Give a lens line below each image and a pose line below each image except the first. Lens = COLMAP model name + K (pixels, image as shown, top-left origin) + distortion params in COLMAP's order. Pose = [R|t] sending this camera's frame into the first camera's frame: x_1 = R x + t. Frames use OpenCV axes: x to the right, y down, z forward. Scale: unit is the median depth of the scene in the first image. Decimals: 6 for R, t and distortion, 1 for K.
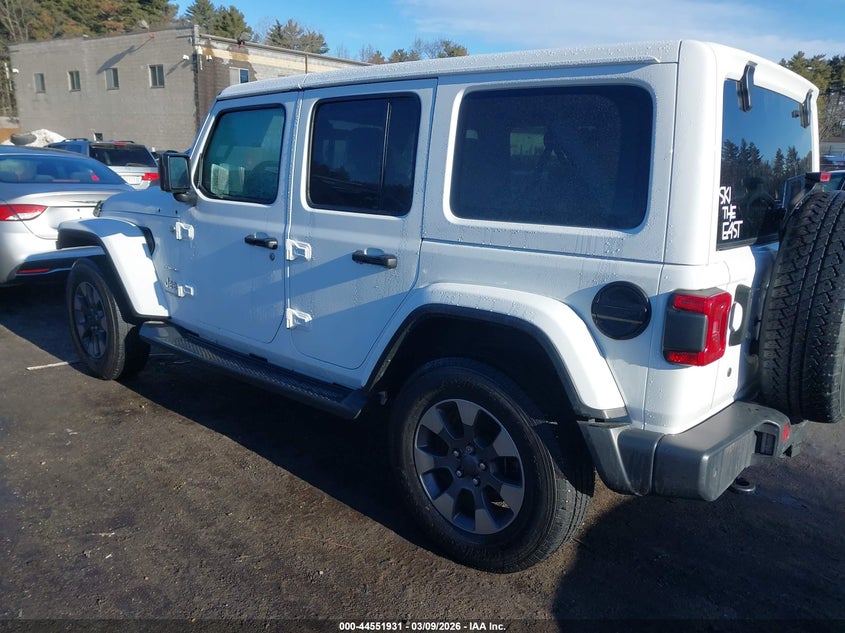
lens RADIAL K [[672.7, 0, 424.1], [0, 672.7, 312.8], [0, 0, 1]] dist [0.094868, -0.175395]
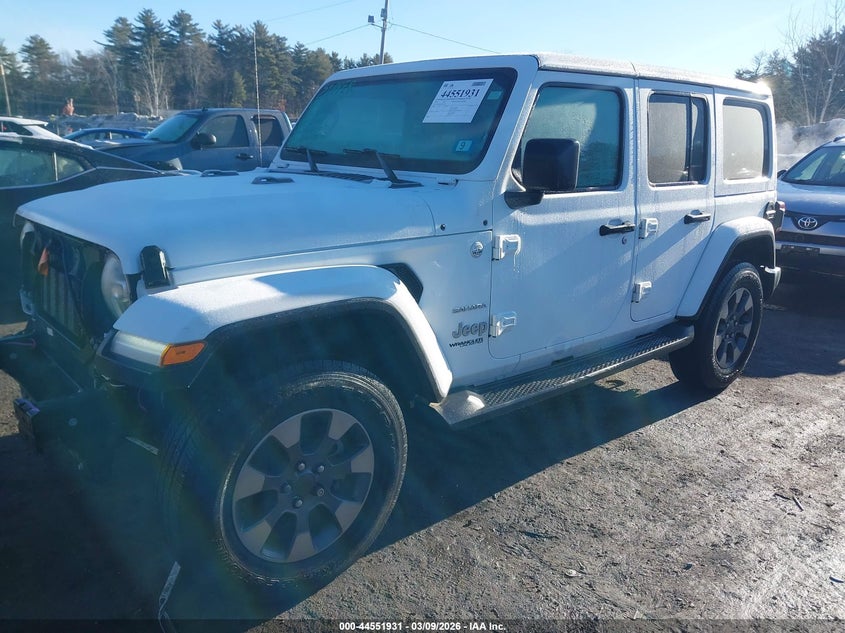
lens RADIAL K [[672.7, 0, 424.1], [0, 672.7, 312.8], [0, 0, 1]] dist [0.094868, -0.175395]
pose [[0.140775, -0.257137, 0.956067, -1.267725], [0.214124, 0.950735, 0.224174, -0.271235], [-0.966609, 0.173159, 0.188899, 1.104474]]
